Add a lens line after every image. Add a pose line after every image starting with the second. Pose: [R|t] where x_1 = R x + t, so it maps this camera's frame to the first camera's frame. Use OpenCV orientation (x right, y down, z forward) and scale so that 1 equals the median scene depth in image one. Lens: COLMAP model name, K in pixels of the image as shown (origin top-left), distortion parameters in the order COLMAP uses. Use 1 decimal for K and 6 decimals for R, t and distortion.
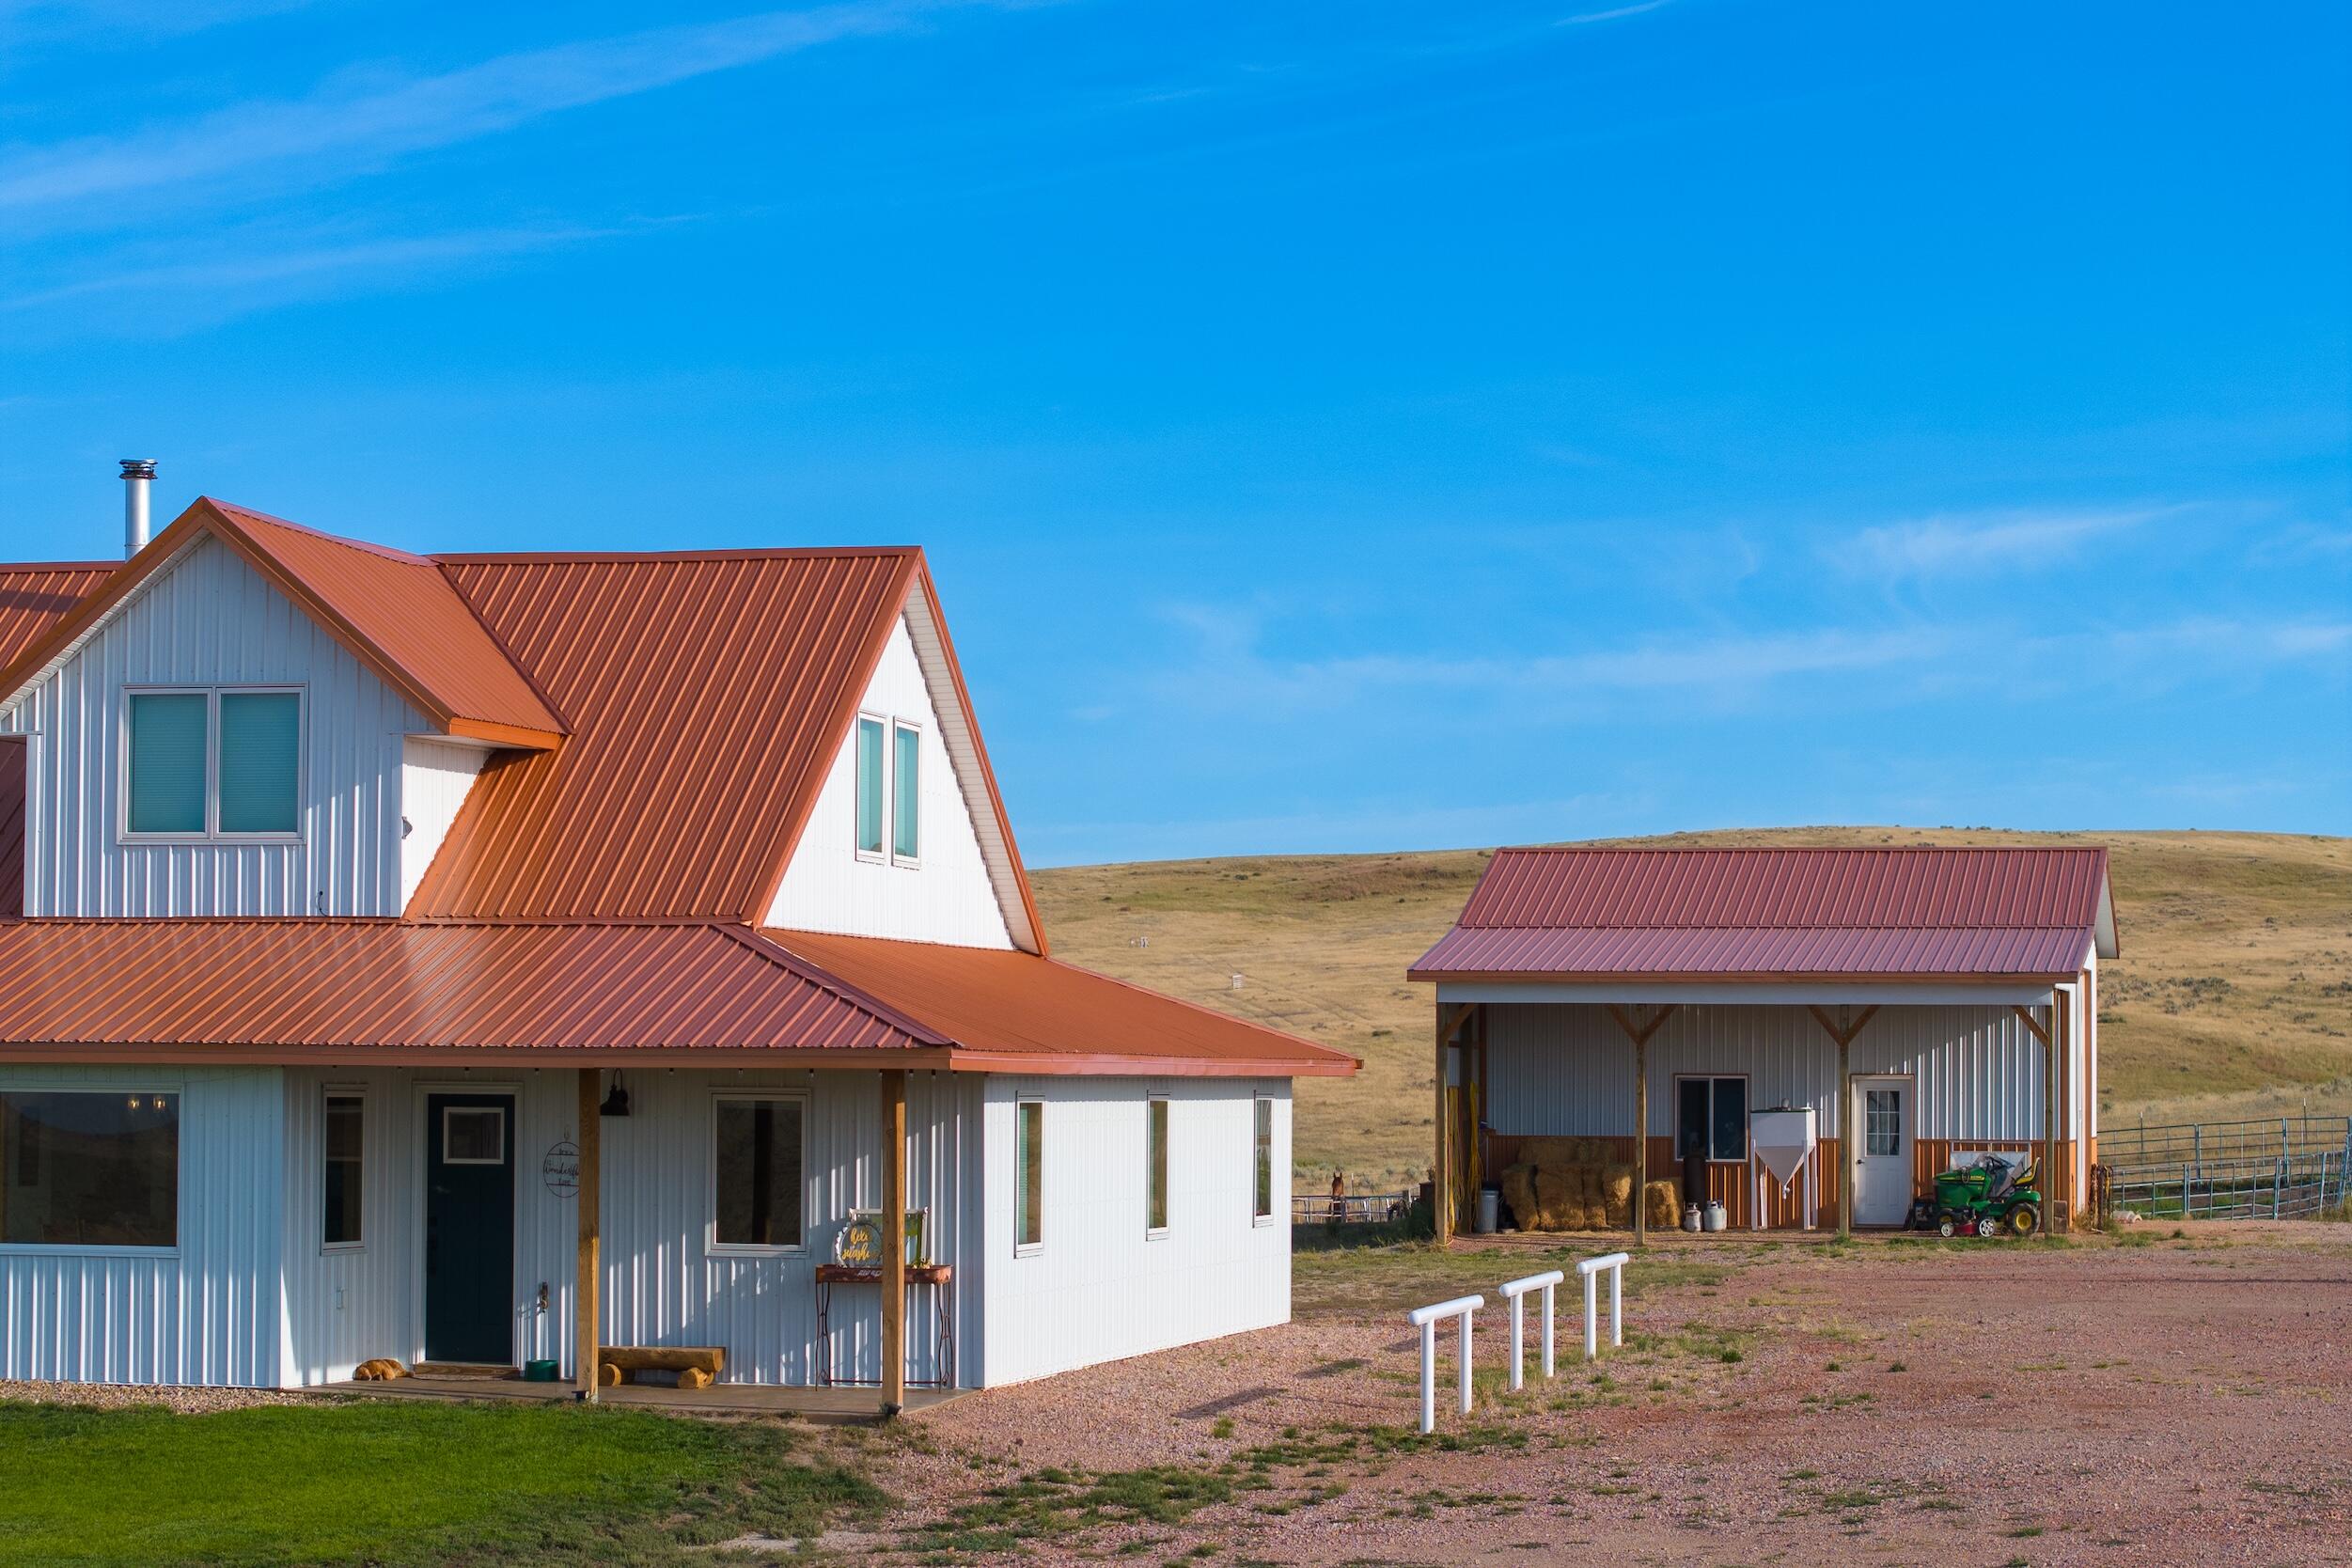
lens RADIAL K [[4720.0, 0, 1176.0], [0, 4720.0, 784.0], [0, 0, 1]] dist [-0.109210, 0.194617]
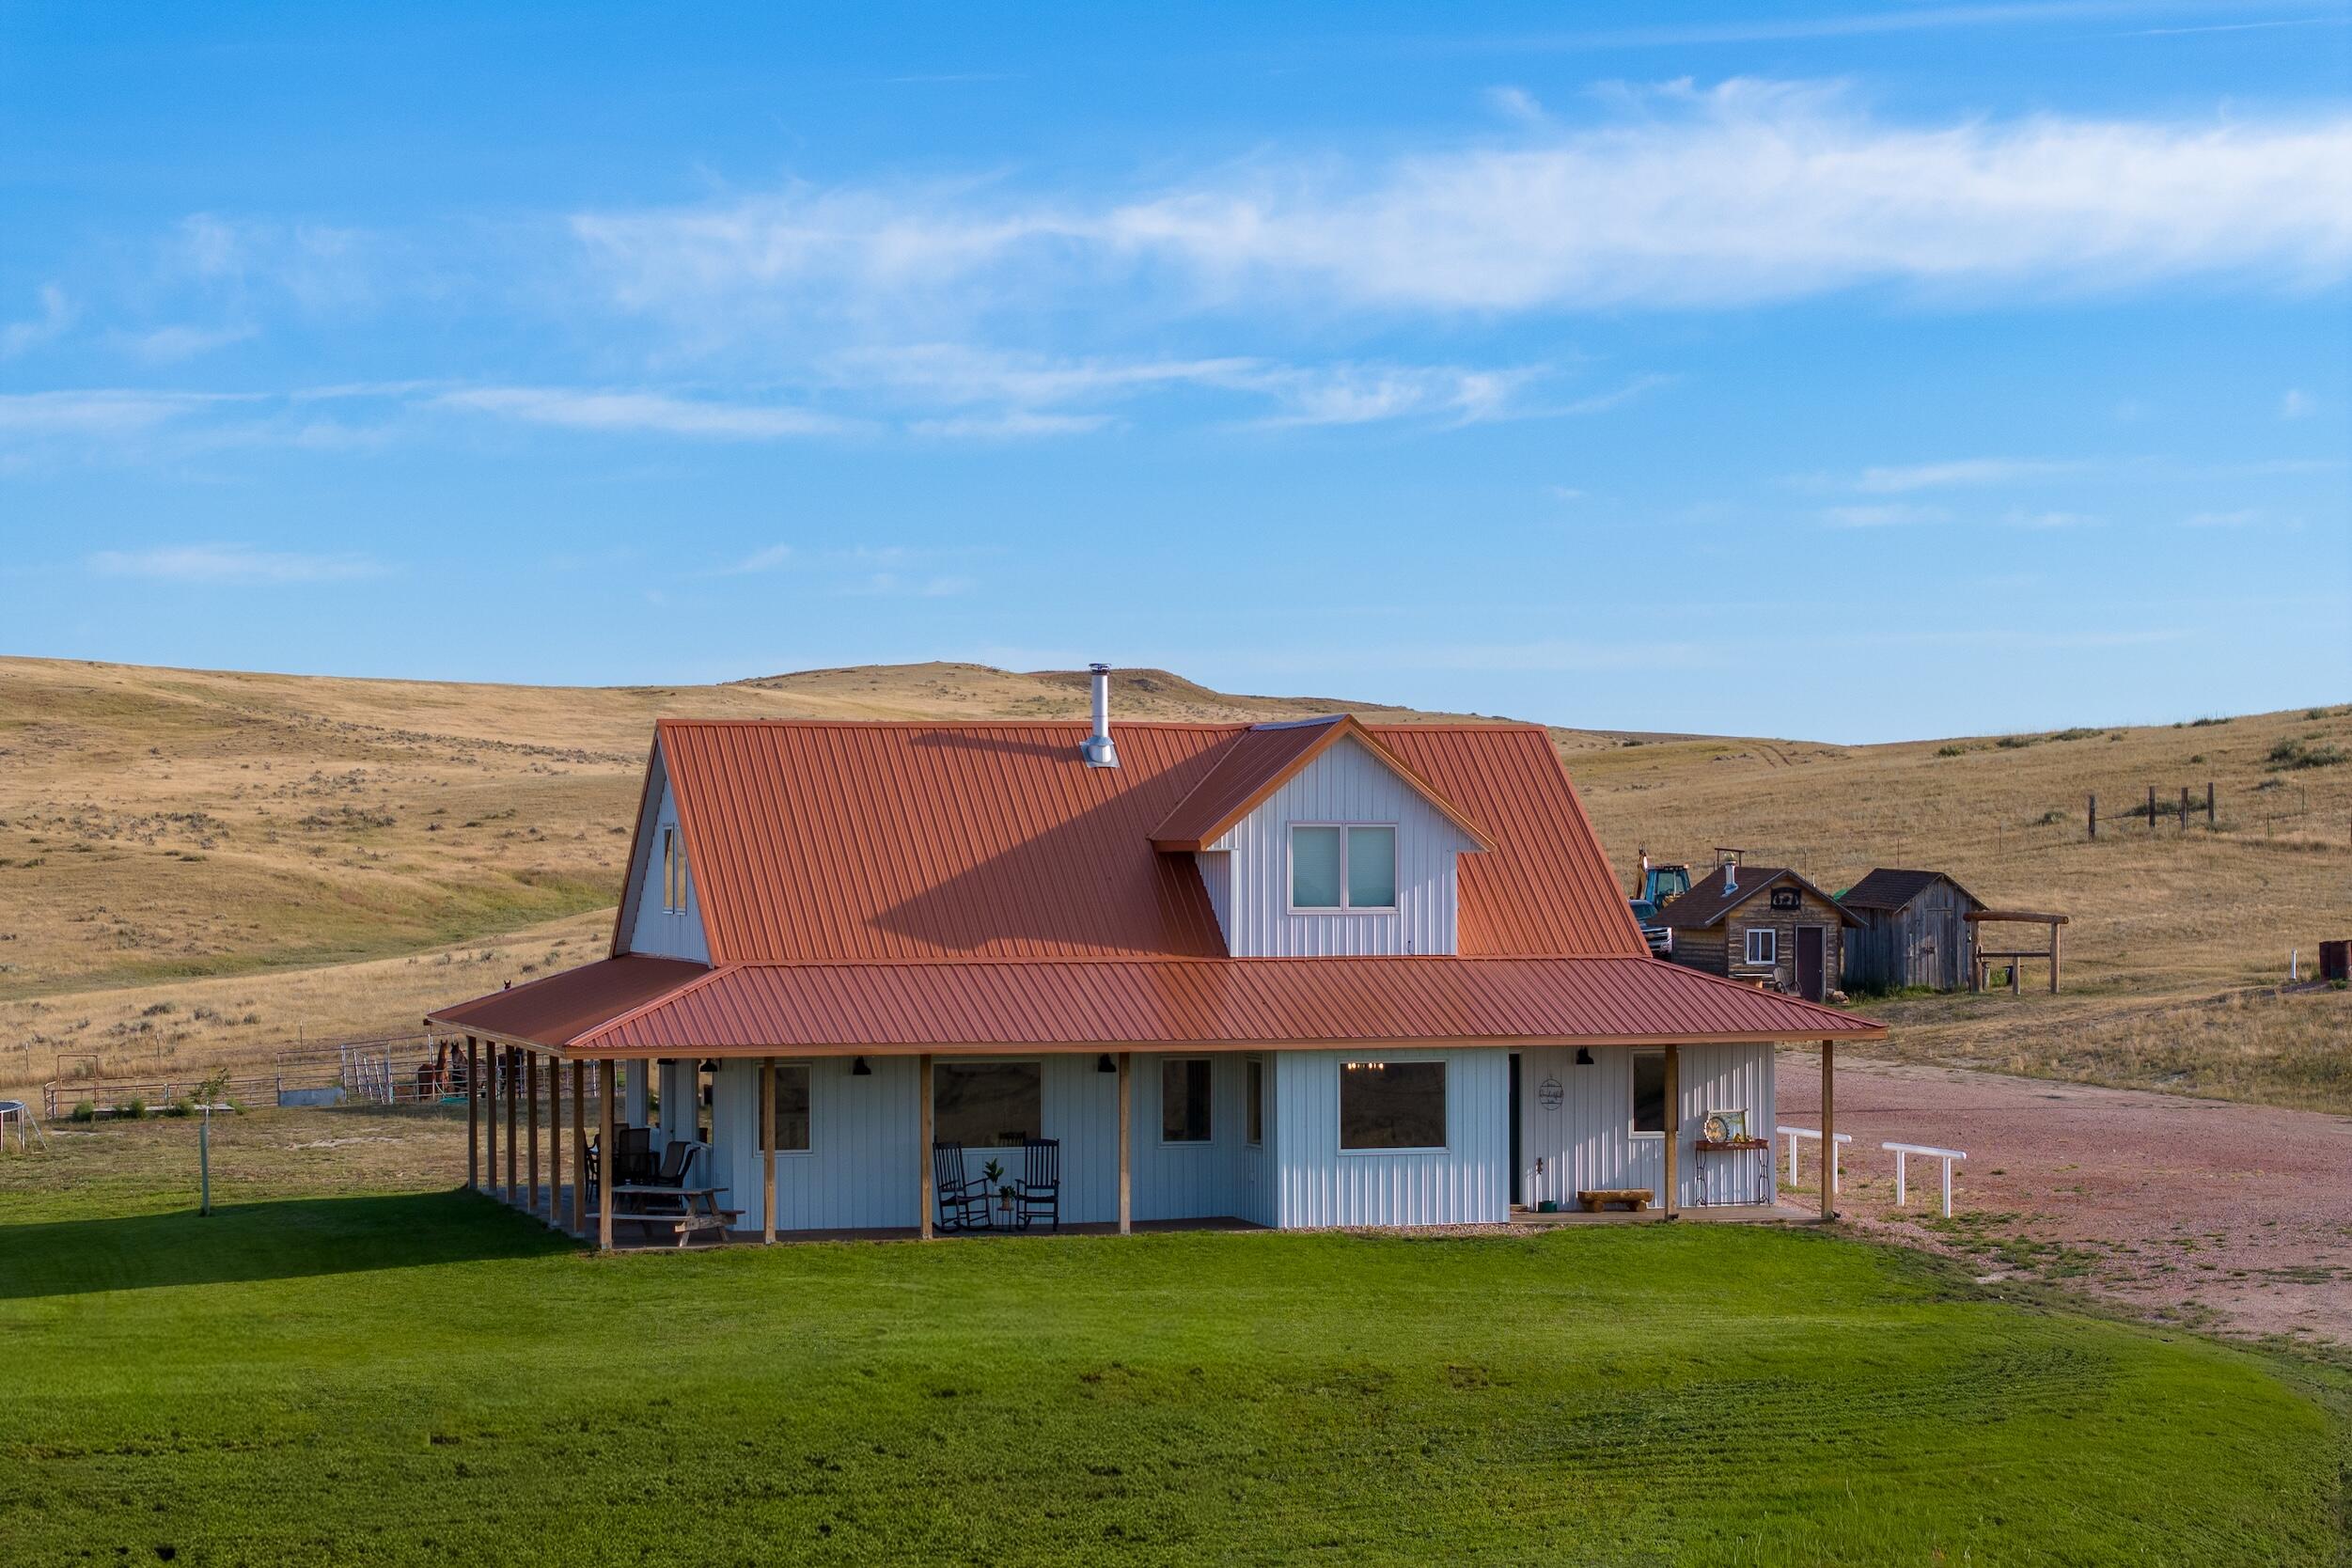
lens RADIAL K [[4686.9, 0, 1169.0], [0, 4686.9, 942.1], [0, 0, 1]] dist [-0.100854, 0.463993]
pose [[0.868083, -0.019277, 0.496045, -1.097563], [-0.018896, 0.997238, 0.071822, -0.097950], [-0.496060, -0.071720, 0.865321, -0.453658]]
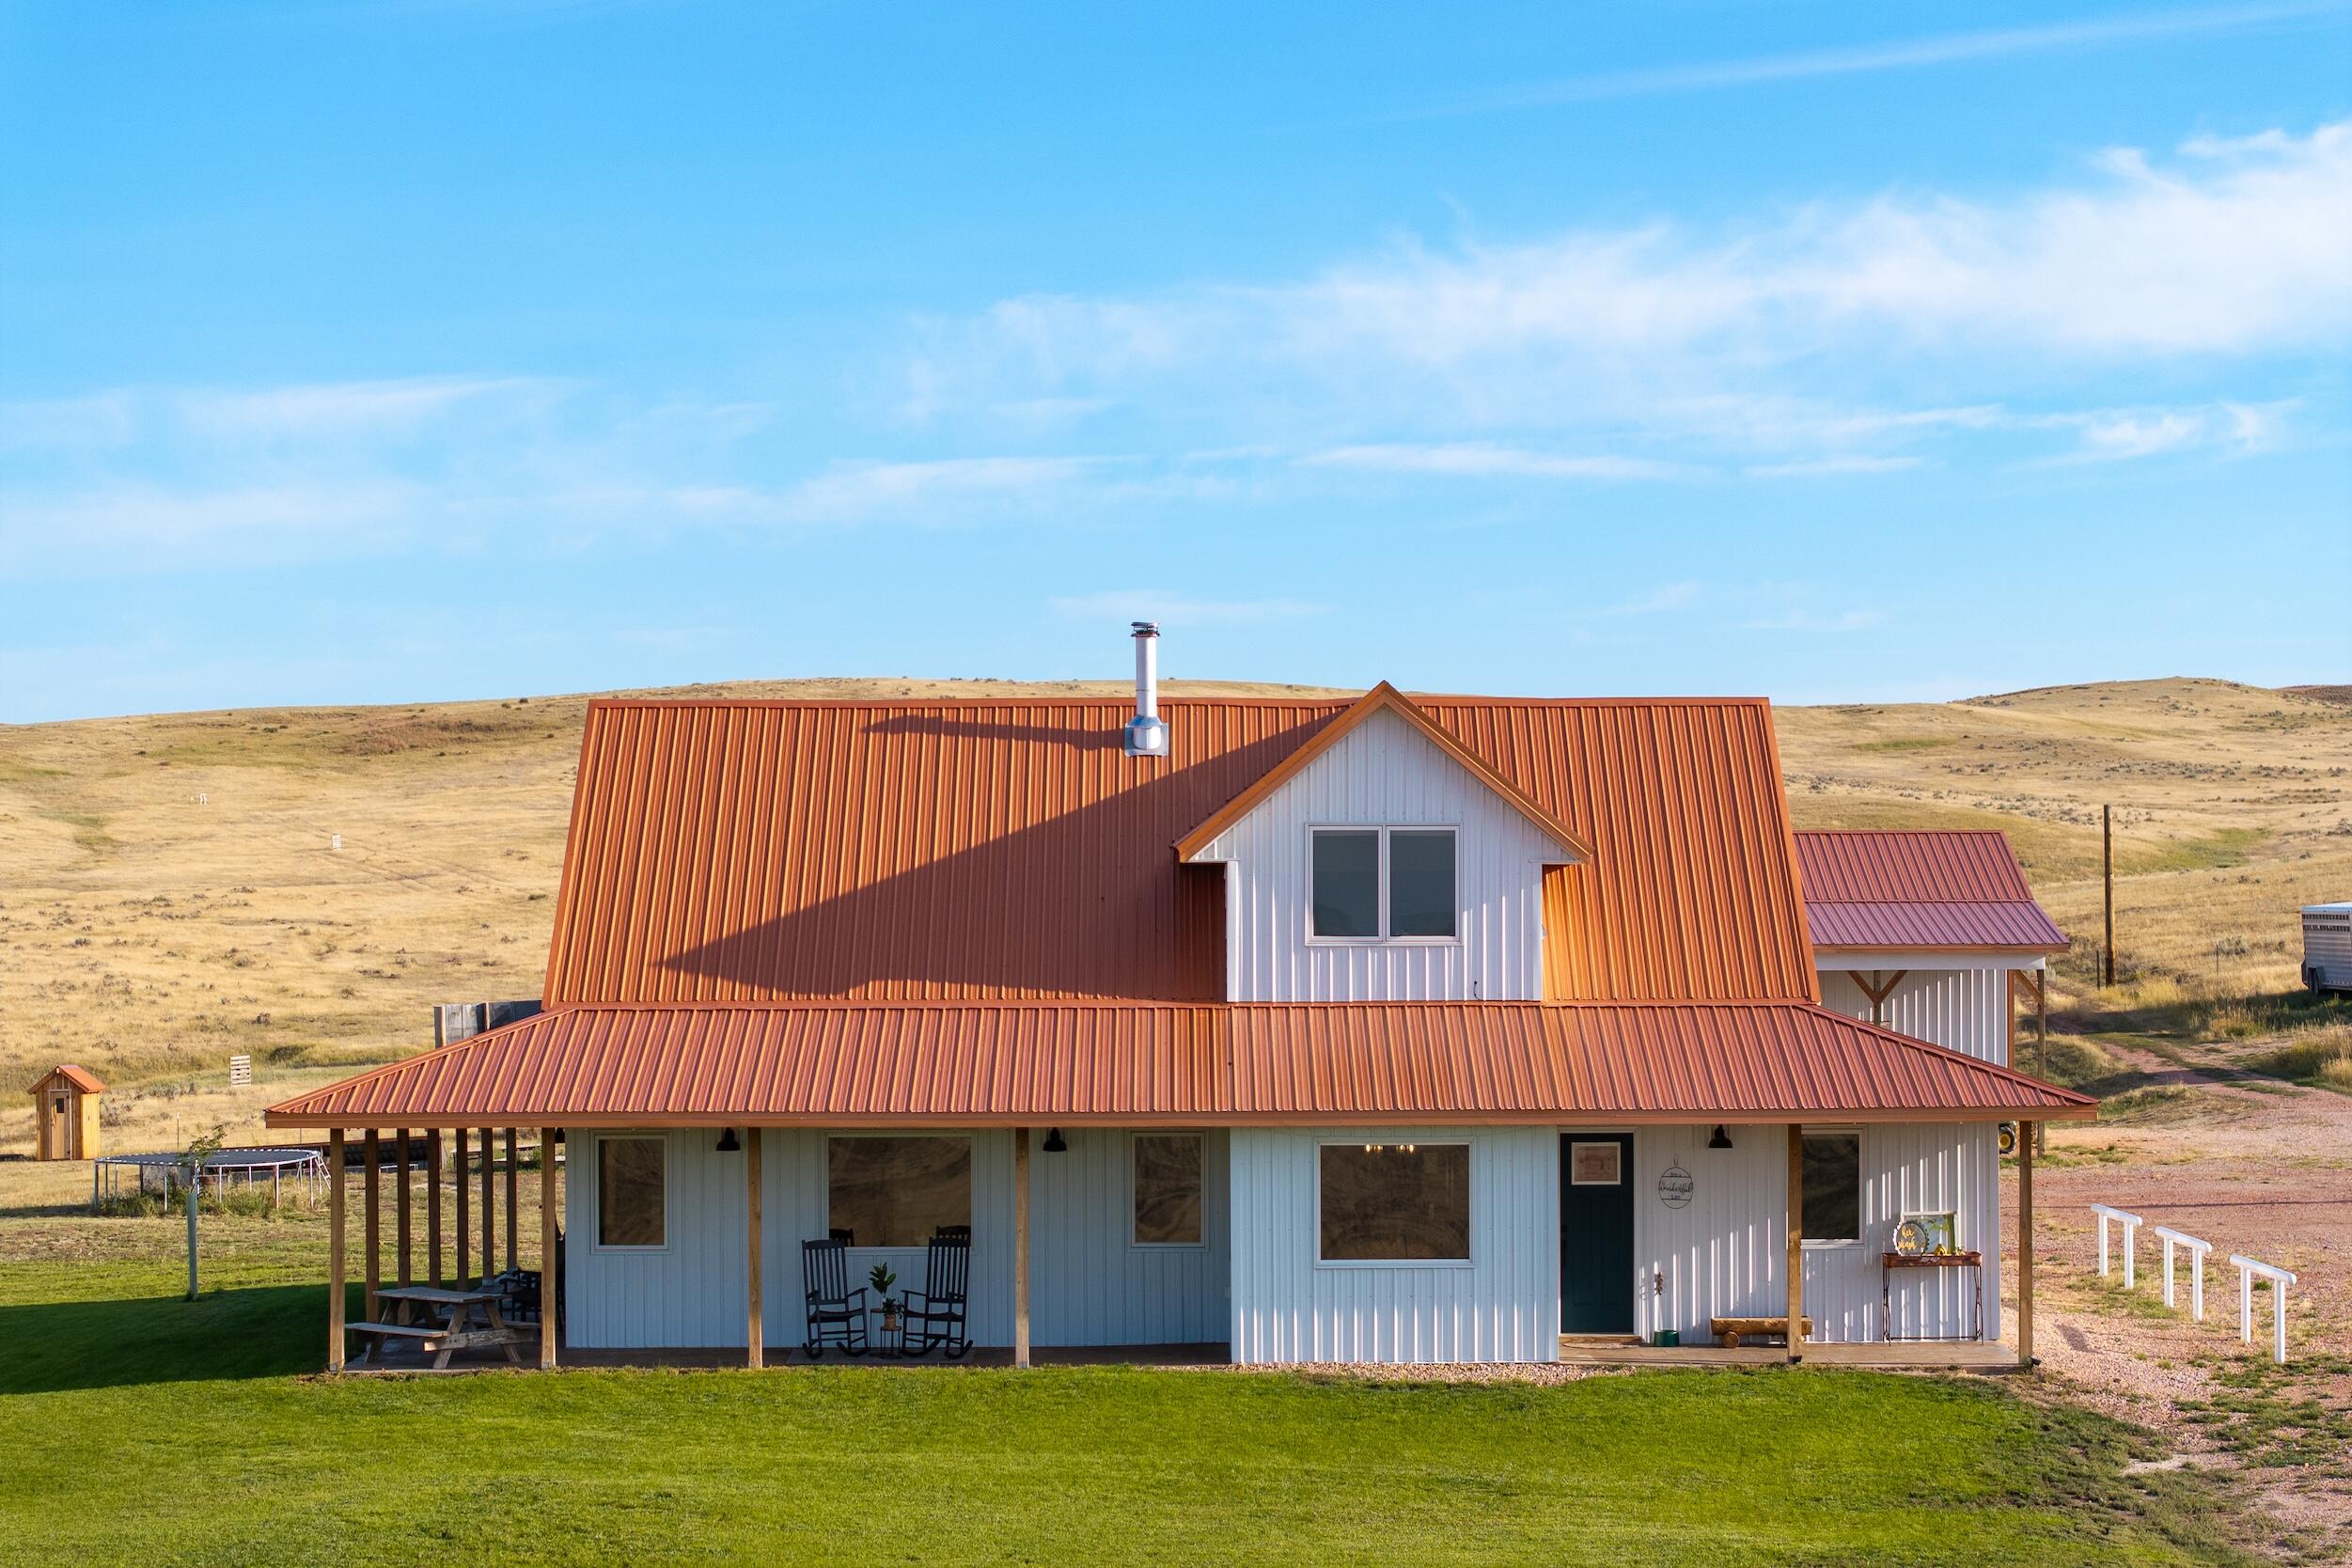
lens RADIAL K [[4720.0, 0, 1176.0], [0, 4720.0, 784.0], [0, 0, 1]] dist [-0.109210, 0.194617]
pose [[0.970786, -0.005926, 0.239873, -0.565917], [-0.002803, 0.999347, 0.036031, -0.077942], [-0.239930, -0.035651, 0.970135, -0.254067]]
